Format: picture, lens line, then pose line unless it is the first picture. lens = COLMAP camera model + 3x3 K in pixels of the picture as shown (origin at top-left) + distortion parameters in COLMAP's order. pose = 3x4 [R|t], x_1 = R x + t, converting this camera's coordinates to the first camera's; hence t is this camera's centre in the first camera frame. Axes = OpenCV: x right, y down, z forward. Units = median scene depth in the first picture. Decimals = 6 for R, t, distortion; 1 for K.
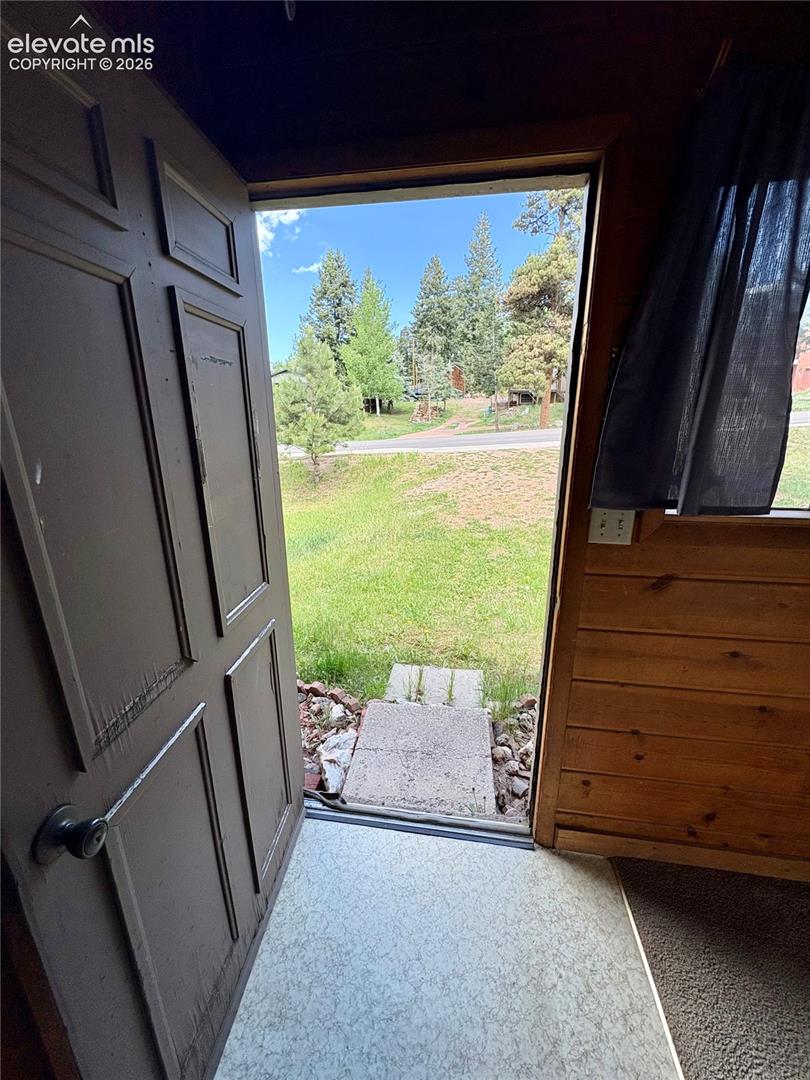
lens RADIAL K [[429.0, 0, 403.7], [0, 429.0, 543.2], [0, 0, 1]] dist [-0.001349, 0.000859]
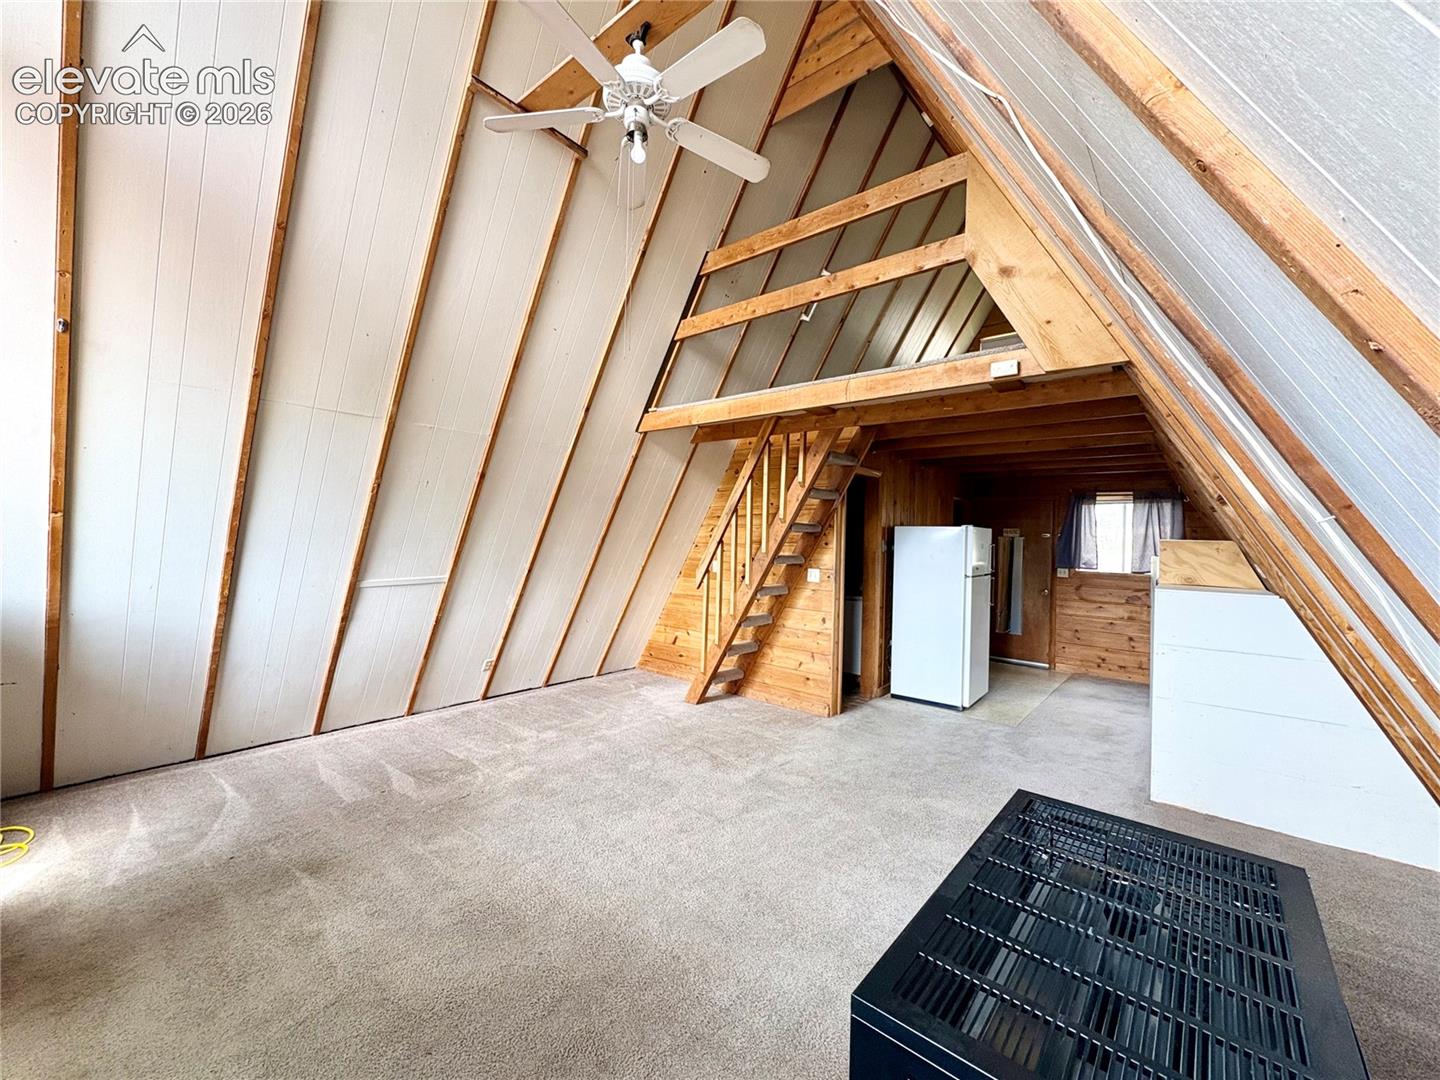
lens RADIAL K [[572.0, 0, 719.9], [0, 572.0, 534.5], [0, 0, 1]] dist [-0.001349, 0.000859]
pose [[0.852538, 0.021114, -0.522239, 0.497842], [-0.173952, 0.953684, -0.245413, 1.437537], [0.492869, 0.300069, 0.816725, -4.911066]]
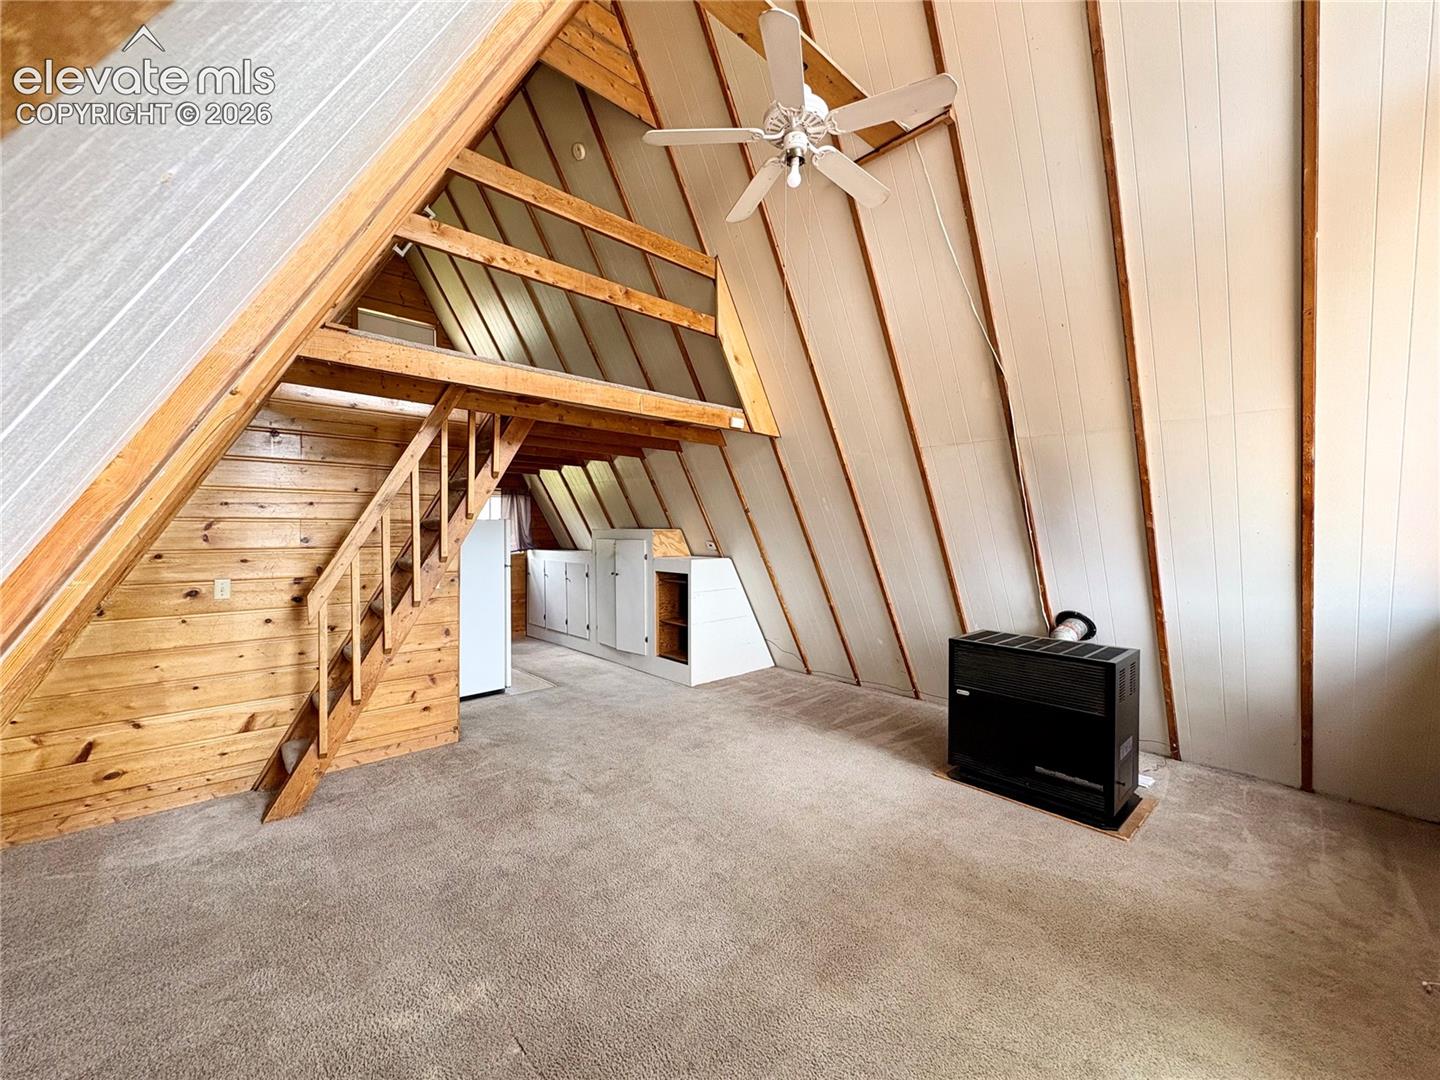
lens RADIAL K [[572.0, 0, 718.5], [0, 572.0, 535.6], [0, 0, 1]] dist [-0.001349, 0.000859]
pose [[0.626034, -0.006015, 0.779772, -2.302419], [0.217677, 0.961568, -0.167343, 1.285461], [-0.748798, 0.274501, 0.603284, -4.552831]]
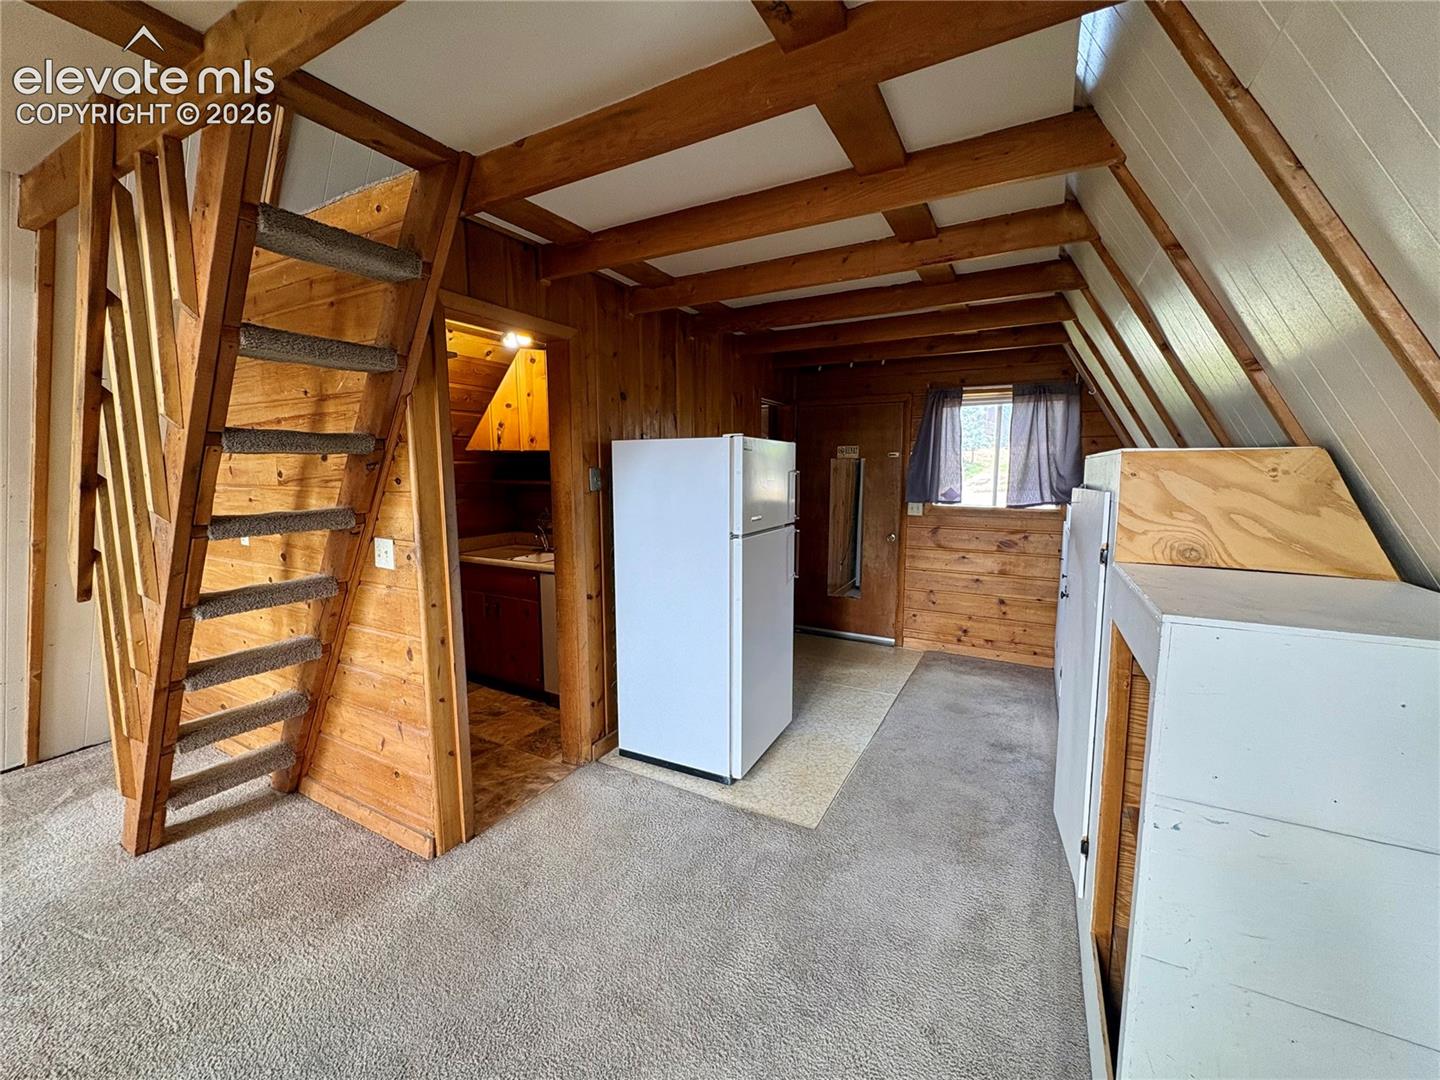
lens RADIAL K [[572.0, 0, 721.1], [0, 572.0, 535.4], [0, 0, 1]] dist [-0.001349, 0.000859]
pose [[0.938707, 0.040352, -0.342346, 0.539414], [-0.098069, 0.983349, -0.152997, 0.784447], [0.330472, 0.177192, 0.927034, -2.725615]]
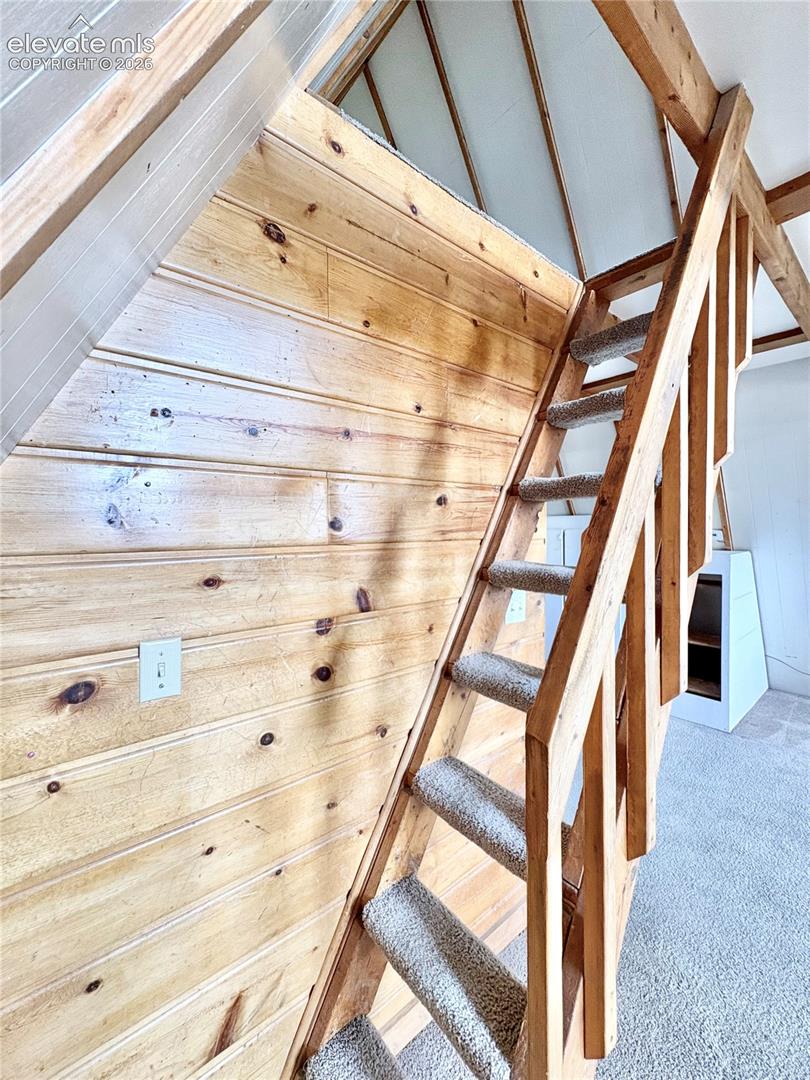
lens RADIAL K [[429.0, 0, 405.1], [0, 429.0, 537.5], [0, 0, 1]] dist [-0.001349, 0.000859]
pose [[0.670059, -0.023497, 0.741936, -1.940816], [0.216719, 0.962146, -0.165253, 0.629716], [-0.709968, 0.271521, 0.649786, -2.118344]]
